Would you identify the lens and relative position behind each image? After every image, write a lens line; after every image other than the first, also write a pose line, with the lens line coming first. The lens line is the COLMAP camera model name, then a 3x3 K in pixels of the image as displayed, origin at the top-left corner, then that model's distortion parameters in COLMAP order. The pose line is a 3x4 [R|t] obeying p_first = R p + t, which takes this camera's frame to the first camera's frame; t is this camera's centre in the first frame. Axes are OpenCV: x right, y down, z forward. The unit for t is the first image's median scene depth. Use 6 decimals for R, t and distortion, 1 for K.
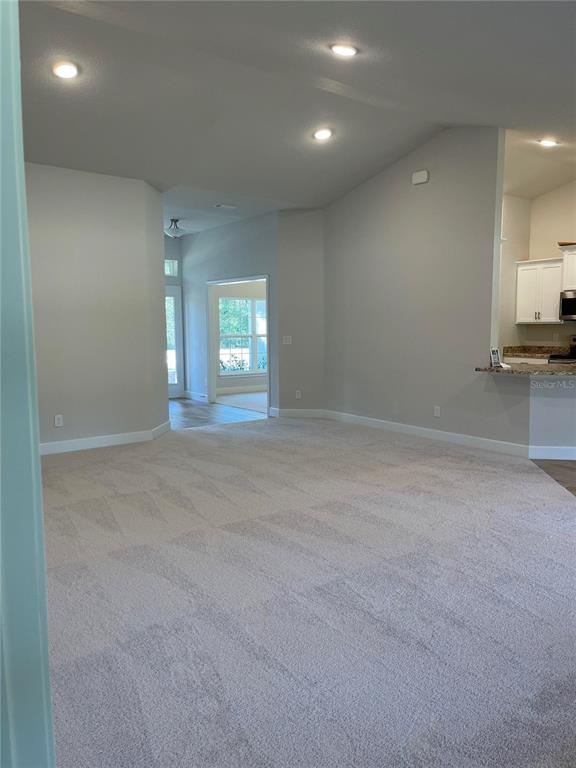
lens RADIAL K [[582.5, 0, 285.5], [0, 582.5, 384.8], [0, 0, 1]] dist [0.063020, -0.080844]
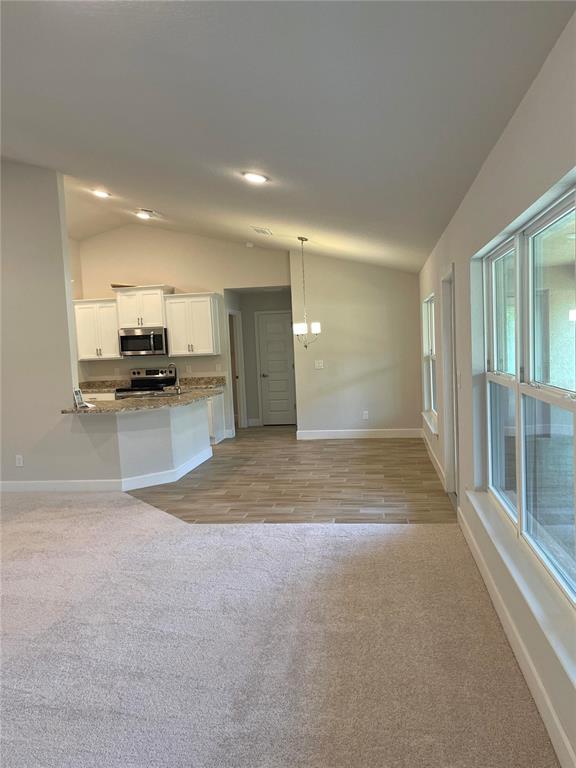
lens RADIAL K [[582.5, 0, 295.4], [0, 582.5, 385.1], [0, 0, 1]] dist [0.063020, -0.080844]
pose [[0.712545, -0.077132, 0.697374, -0.084910], [0.112888, 0.993593, -0.005450, -0.023342], [-0.692485, 0.082609, 0.716687, 0.026808]]
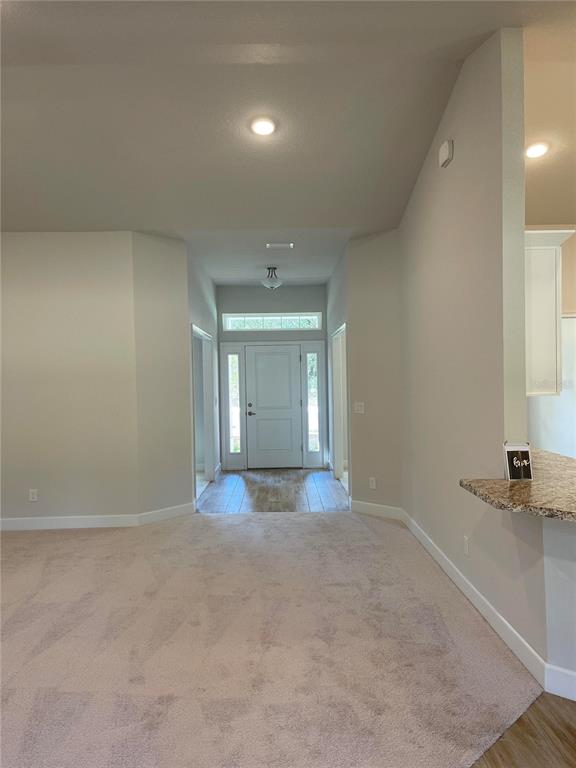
lens RADIAL K [[582.5, 0, 292.0], [0, 582.5, 382.0], [0, 0, 1]] dist [0.063020, -0.080844]
pose [[0.811238, -0.004743, -0.584697, 0.560347], [-0.046757, 0.996239, -0.072954, -0.077925], [0.582844, 0.086522, 0.807965, 0.523582]]
